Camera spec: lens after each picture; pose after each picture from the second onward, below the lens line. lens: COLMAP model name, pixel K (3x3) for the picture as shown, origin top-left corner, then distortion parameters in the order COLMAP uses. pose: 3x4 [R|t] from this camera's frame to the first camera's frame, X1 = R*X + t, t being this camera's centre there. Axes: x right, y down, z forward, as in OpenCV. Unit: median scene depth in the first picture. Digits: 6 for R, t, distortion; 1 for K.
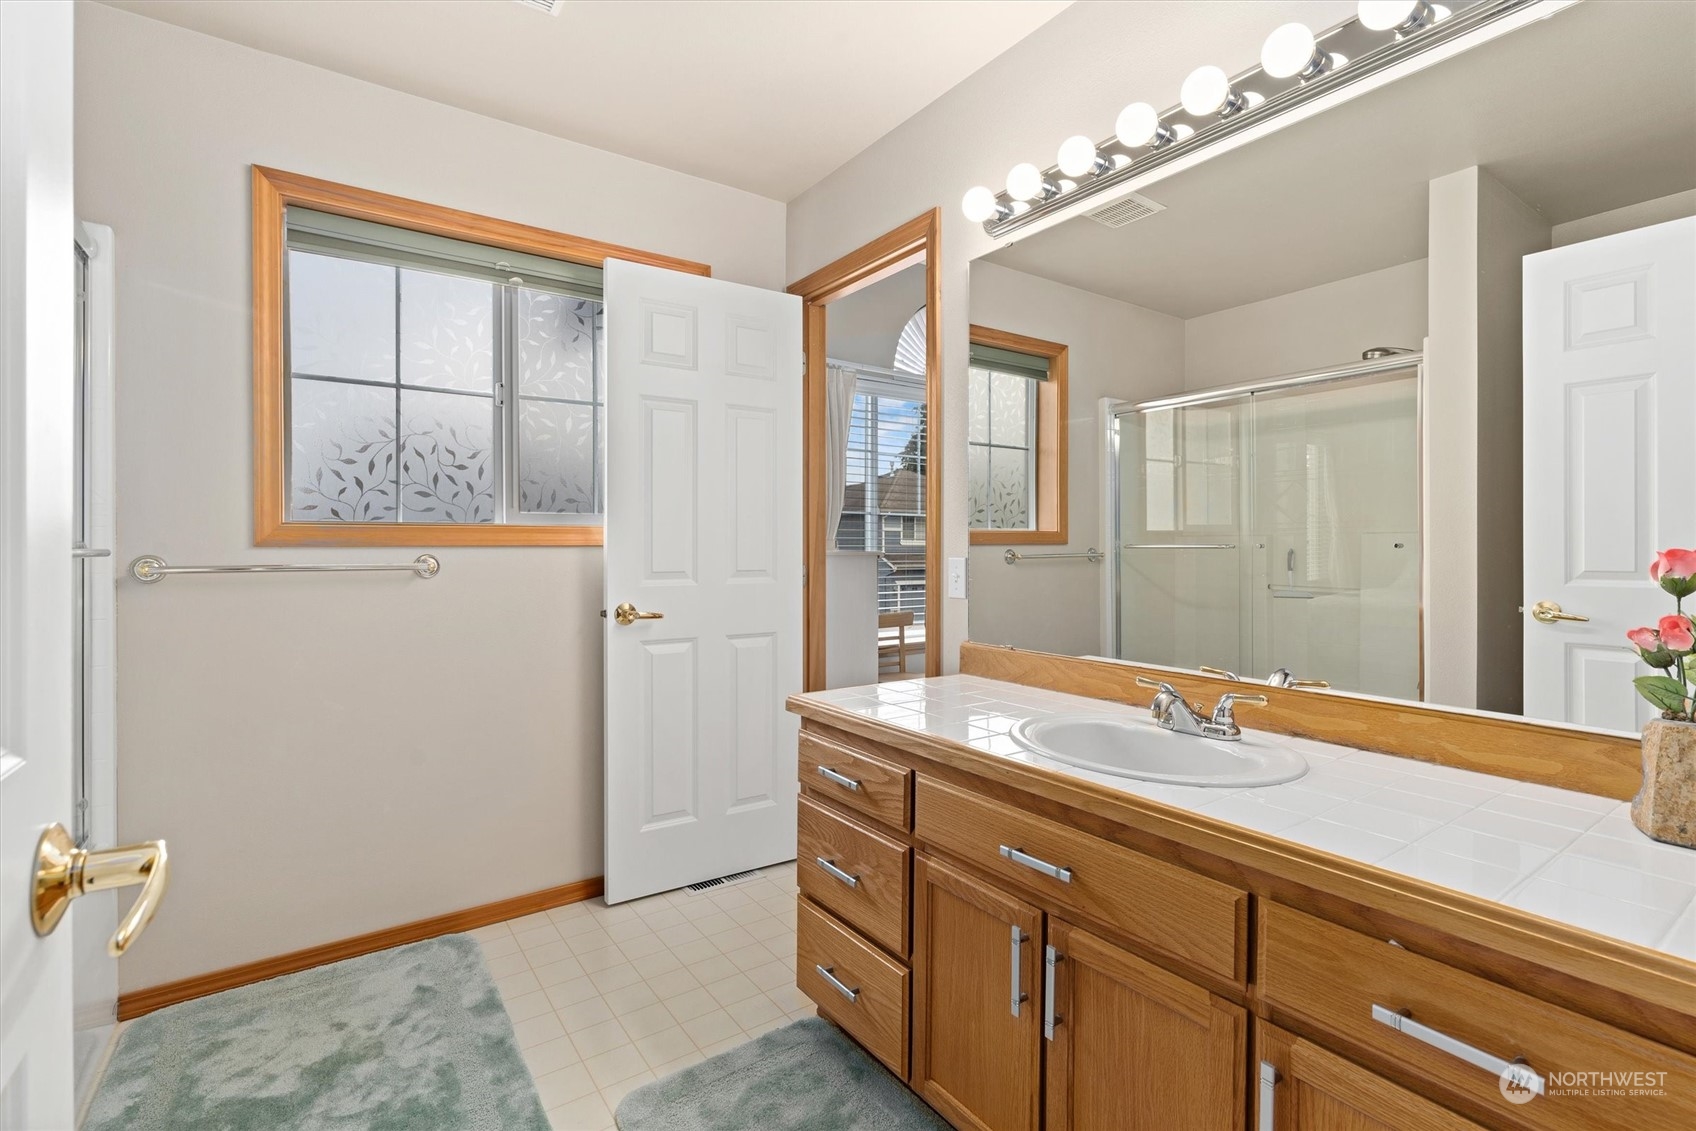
lens RADIAL K [[765.2, 0, 854.9], [0, 765.2, 552.0], [0, 0, 1]] dist [-0.015715, 0.000667]
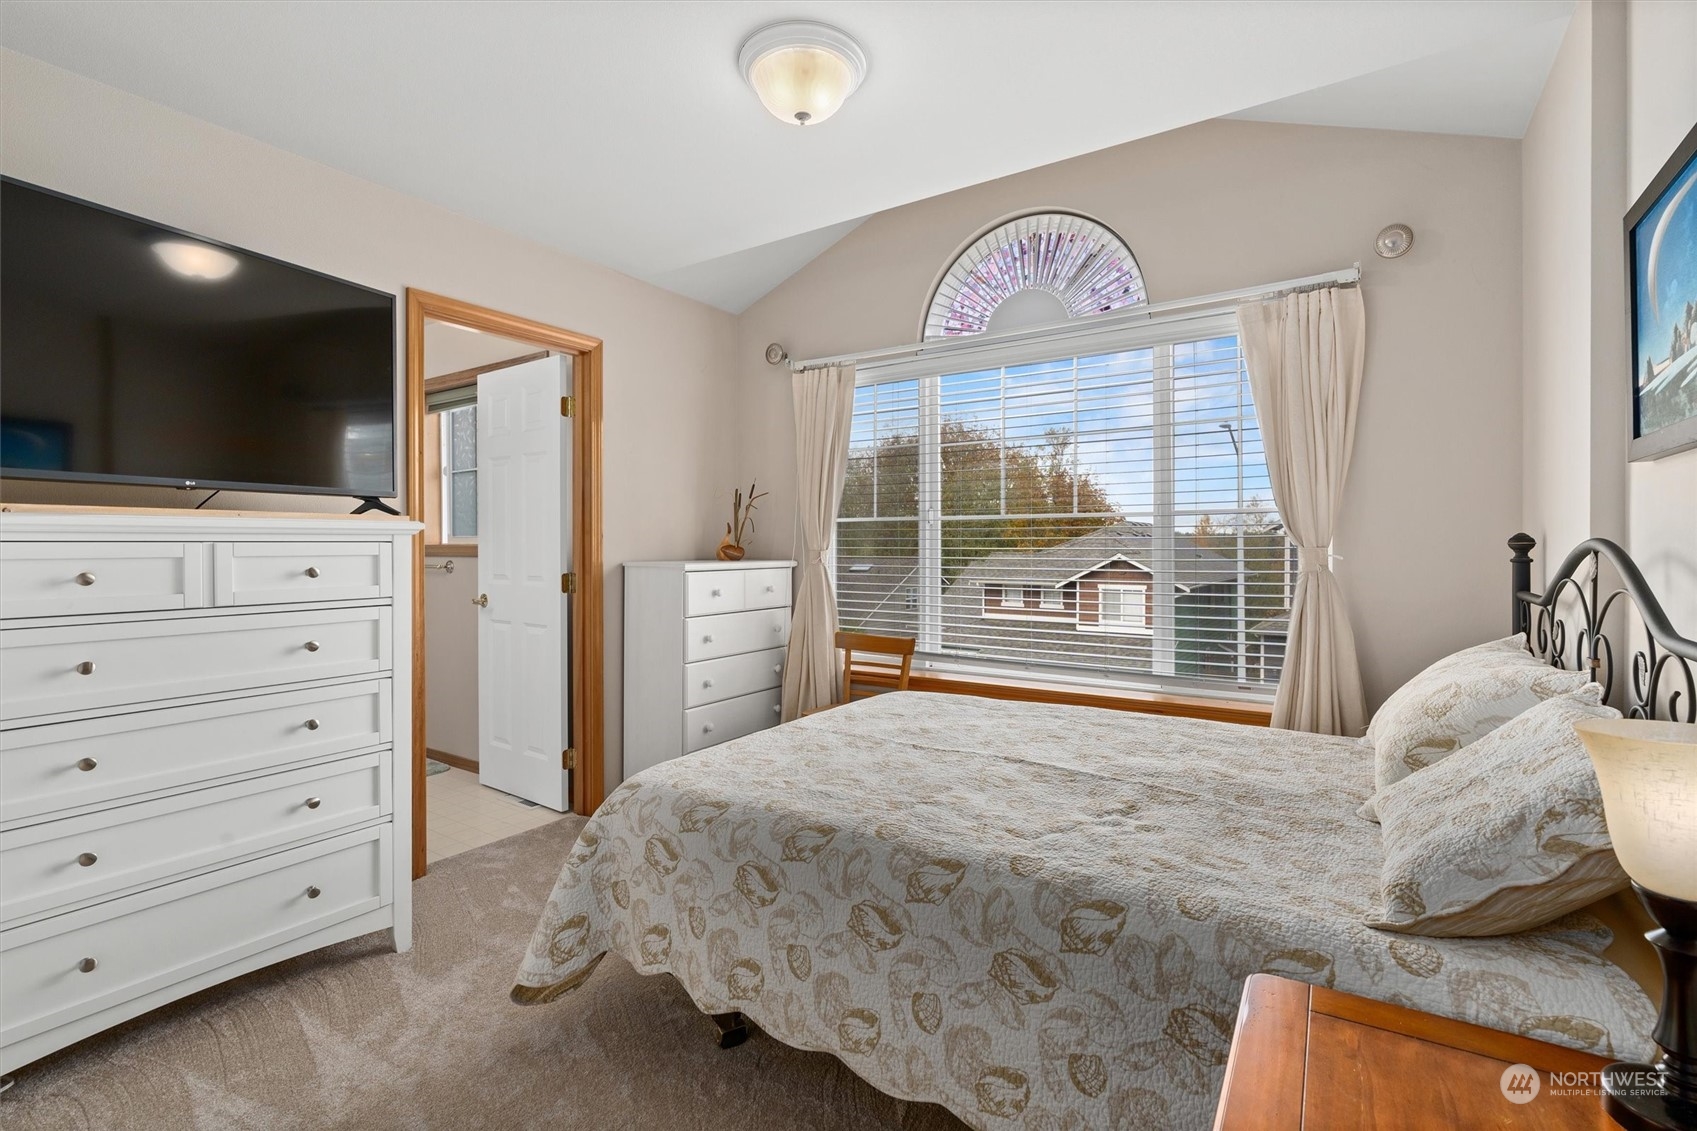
lens RADIAL K [[765.7, 0, 855.5], [0, 765.7, 552.0], [0, 0, 1]] dist [-0.015715, 0.000667]
pose [[0.352847, 0.009716, -0.935631, 1.336345], [-0.003361, 0.999953, 0.009116, -0.032798], [0.935675, -0.000072, 0.352863, 1.089699]]
